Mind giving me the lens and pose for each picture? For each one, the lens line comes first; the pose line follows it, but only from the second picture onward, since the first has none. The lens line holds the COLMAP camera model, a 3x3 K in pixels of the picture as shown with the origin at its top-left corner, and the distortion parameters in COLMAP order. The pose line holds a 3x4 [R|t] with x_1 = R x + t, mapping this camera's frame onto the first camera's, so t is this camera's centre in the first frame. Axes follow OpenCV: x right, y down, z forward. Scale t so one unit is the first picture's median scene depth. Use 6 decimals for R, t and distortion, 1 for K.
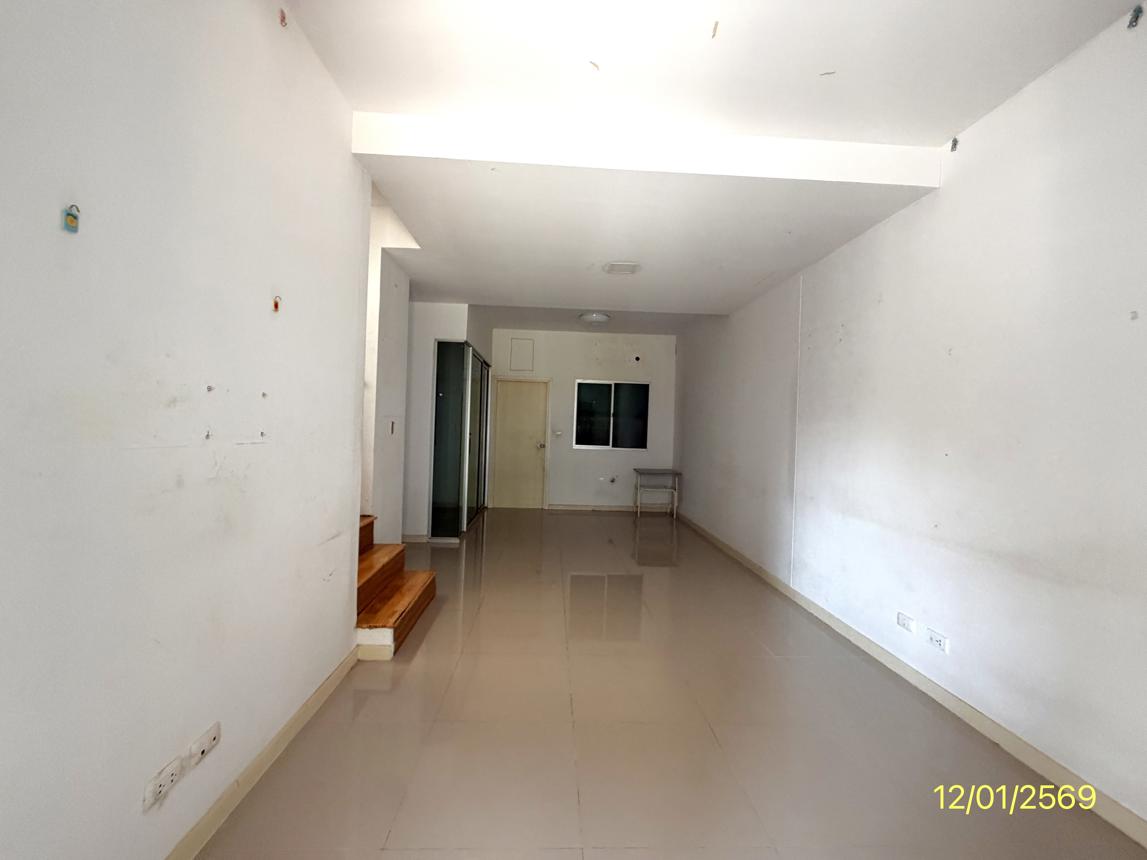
lens RADIAL K [[467.3, 0, 573.5], [0, 467.3, 430.0], [0, 0, 1]] dist [0.000511, 0.000016]
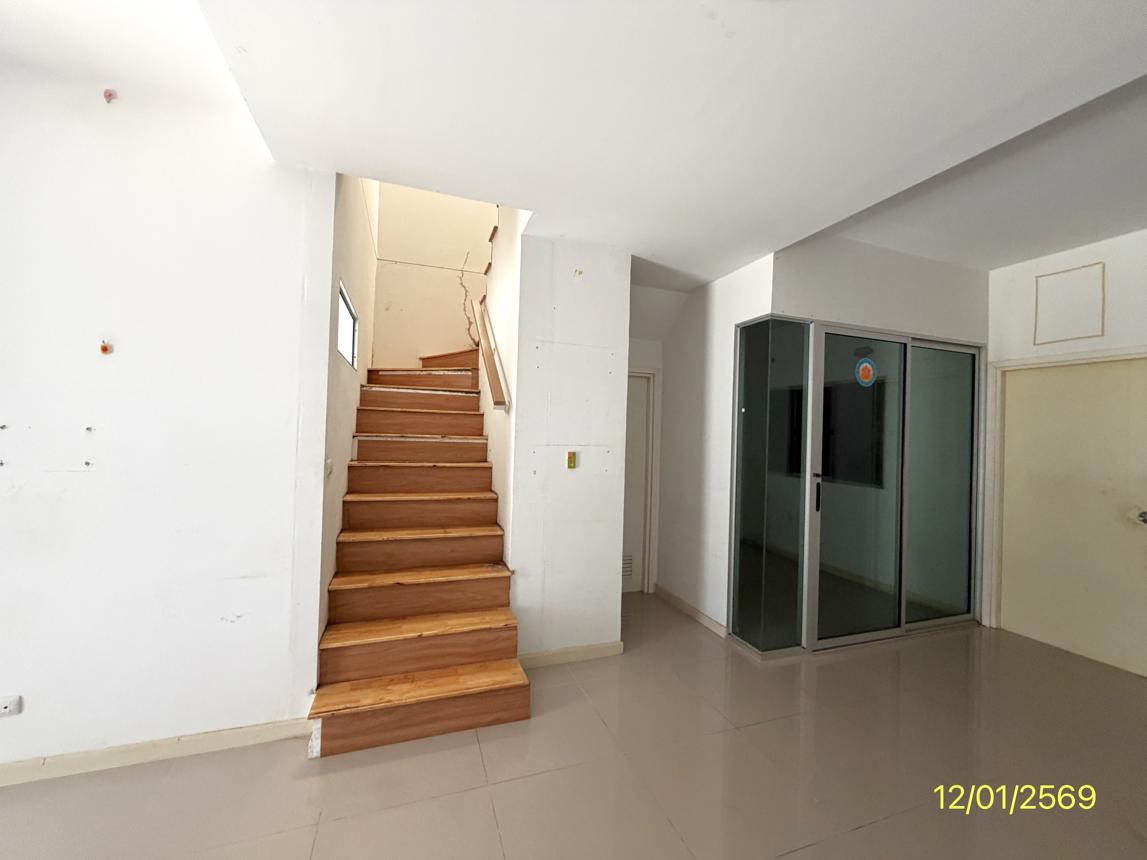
lens RADIAL K [[456.8, 0, 572.6], [0, 456.8, 433.8], [0, 0, 1]] dist [-0.002651, -0.000151]
pose [[0.282506, -0.031746, -0.958740, 0.245338], [-0.019939, 0.999042, -0.038956, -0.014867], [0.959058, 0.030122, 0.281603, 0.610338]]
